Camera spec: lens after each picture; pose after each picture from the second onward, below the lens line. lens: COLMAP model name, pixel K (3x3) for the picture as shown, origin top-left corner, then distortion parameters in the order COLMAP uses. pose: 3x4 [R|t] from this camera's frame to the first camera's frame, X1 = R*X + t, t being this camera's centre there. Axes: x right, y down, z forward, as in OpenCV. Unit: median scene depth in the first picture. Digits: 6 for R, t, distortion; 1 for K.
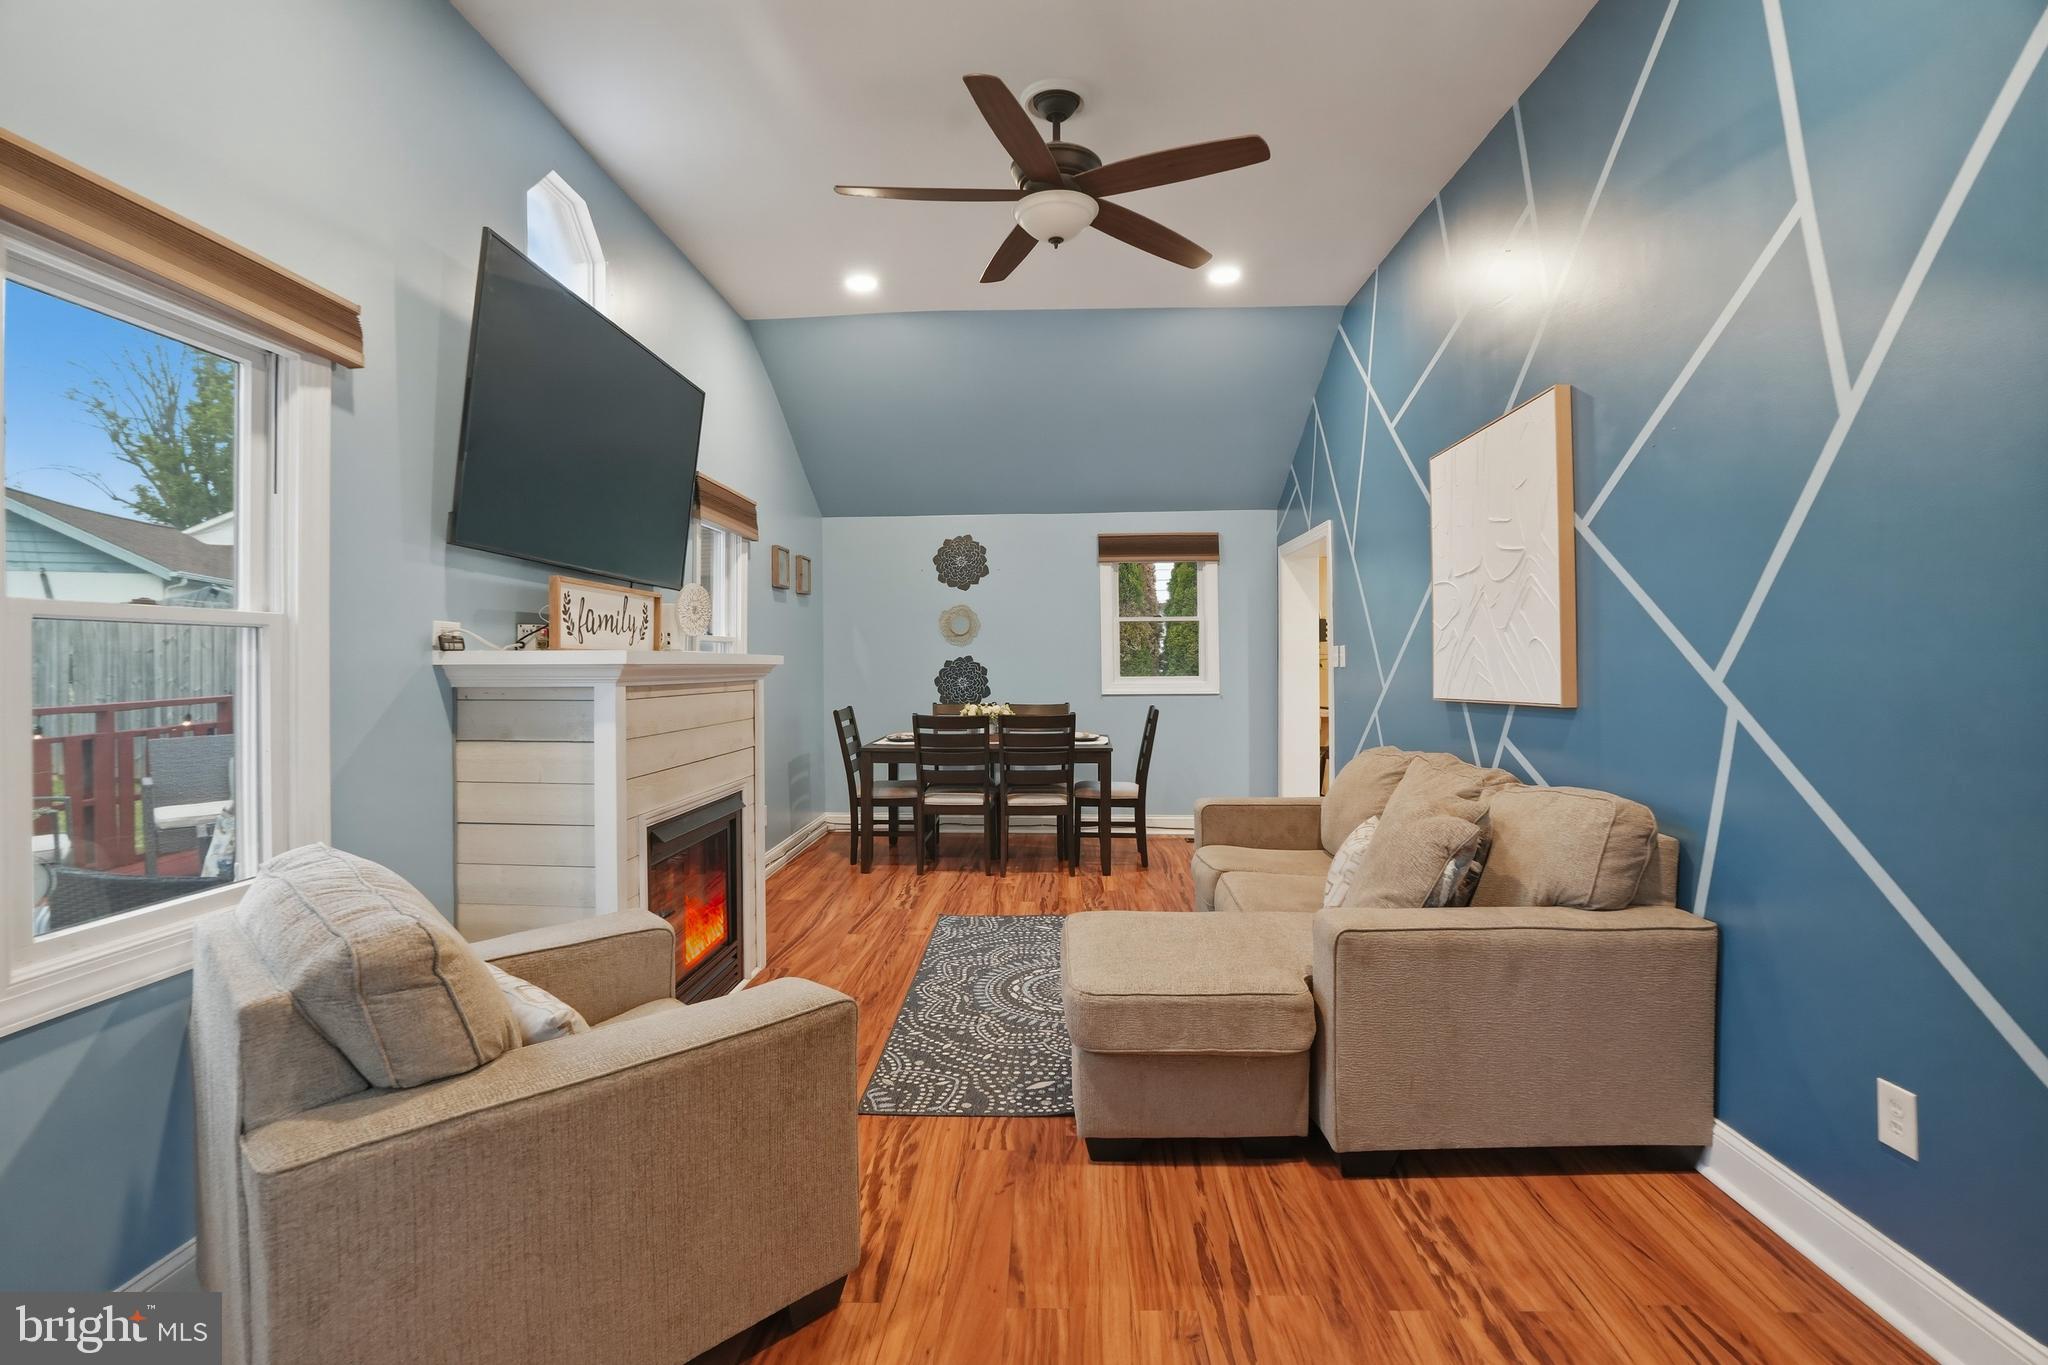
lens RADIAL K [[948.7, 0, 1017.5], [0, 948.7, 660.8], [0, 0, 1]] dist [-0.074660, 0.028718]
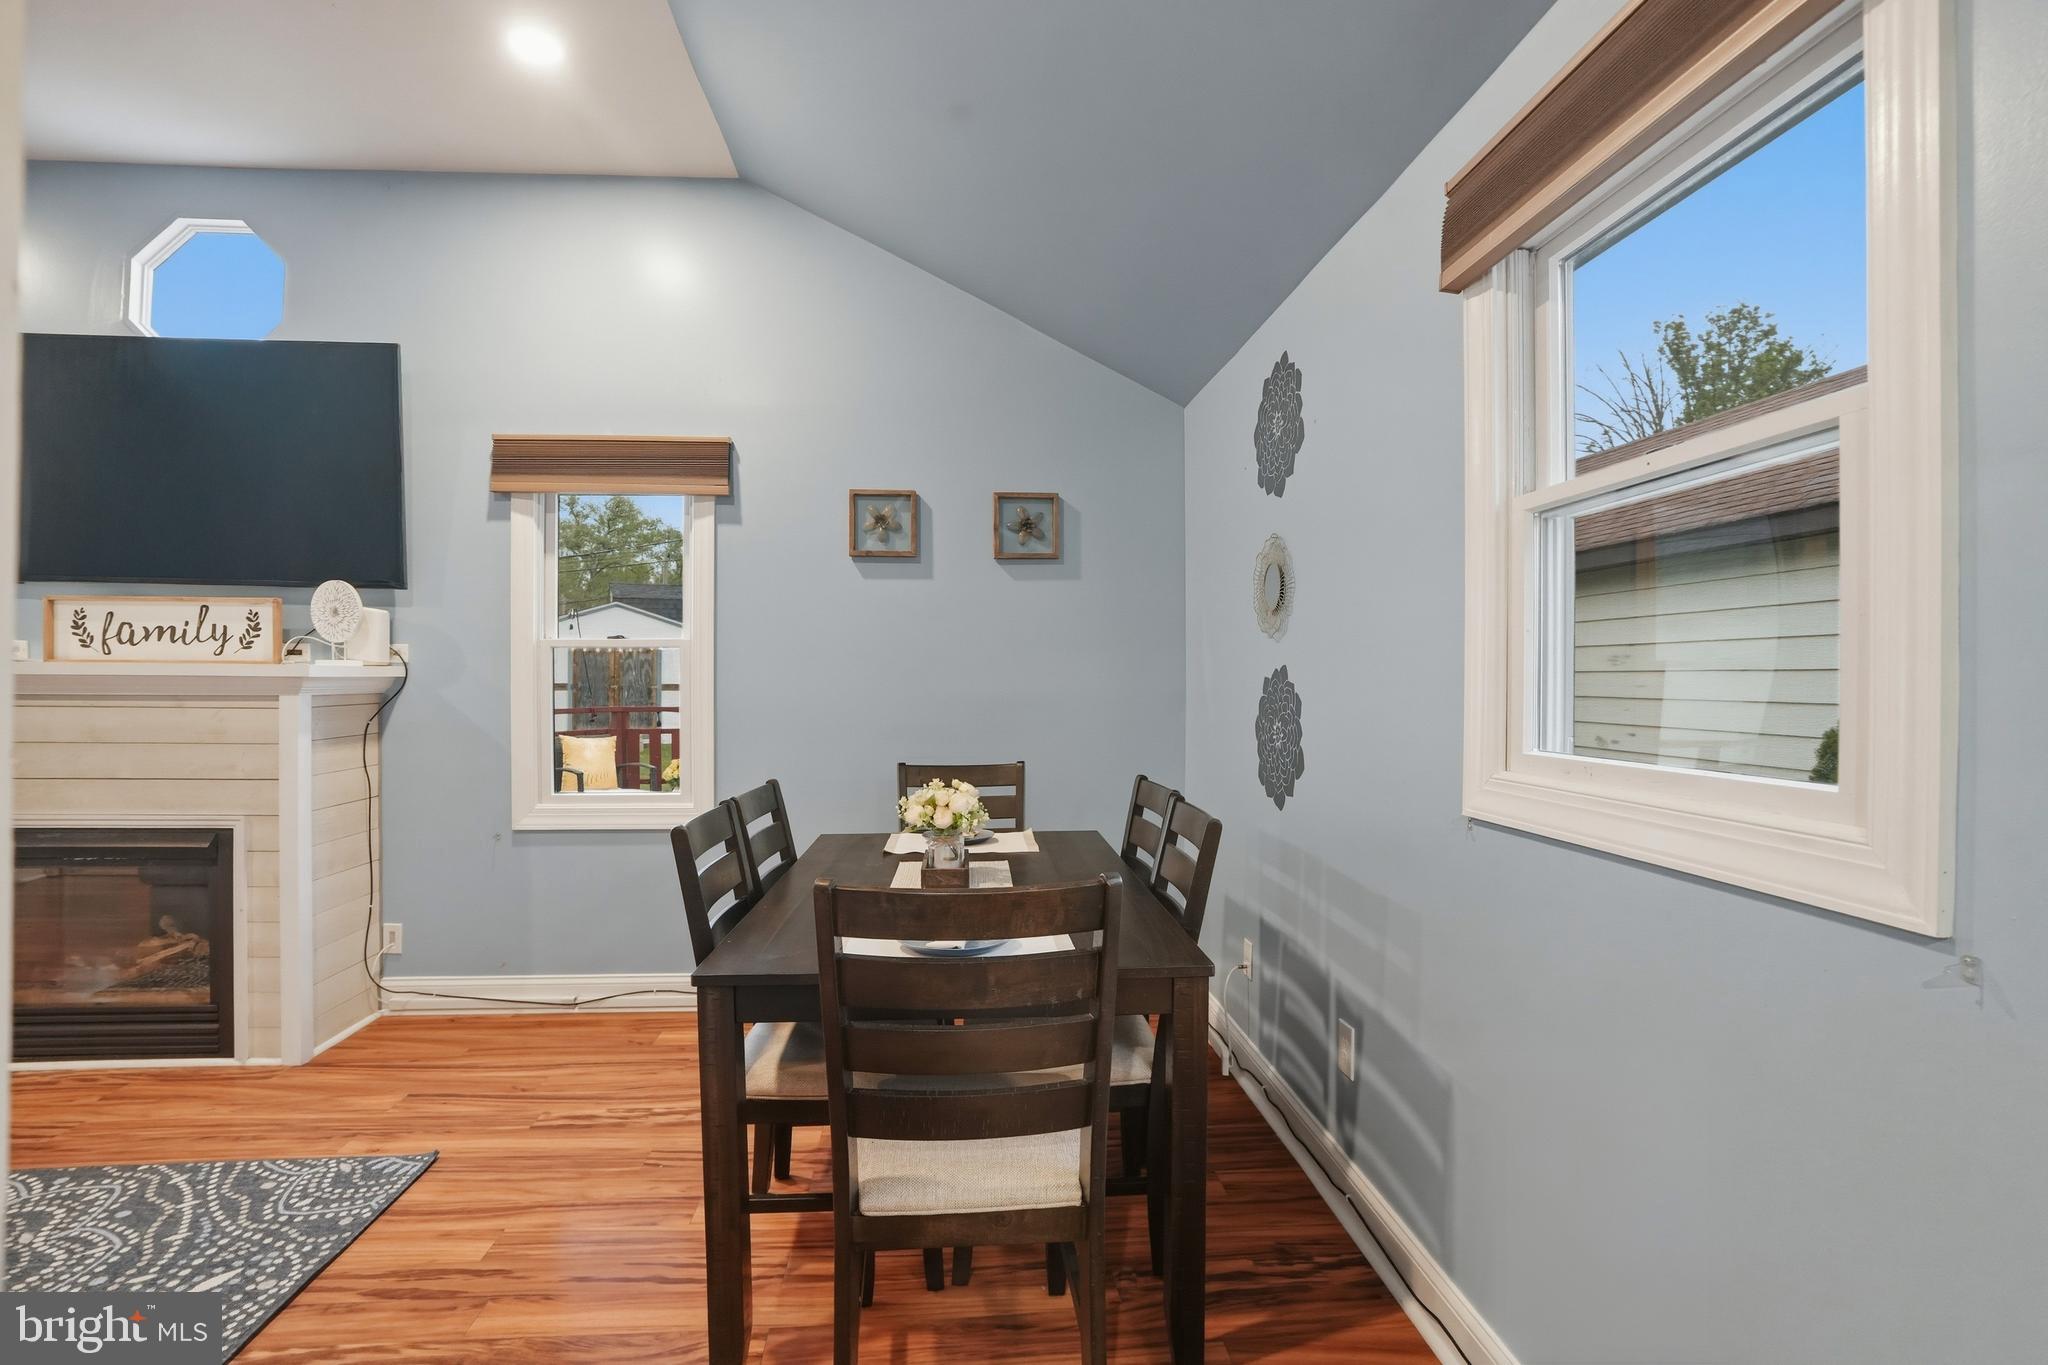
lens RADIAL K [[959.7, 0, 1027.6], [0, 959.7, 676.1], [0, 0, 1]] dist [-0.074221, 0.028484]
pose [[0.131112, 0.005908, -0.991350, 0.851258], [-0.005090, 0.999973, 0.005286, -0.005572], [0.991355, 0.004353, 0.131138, 2.254065]]
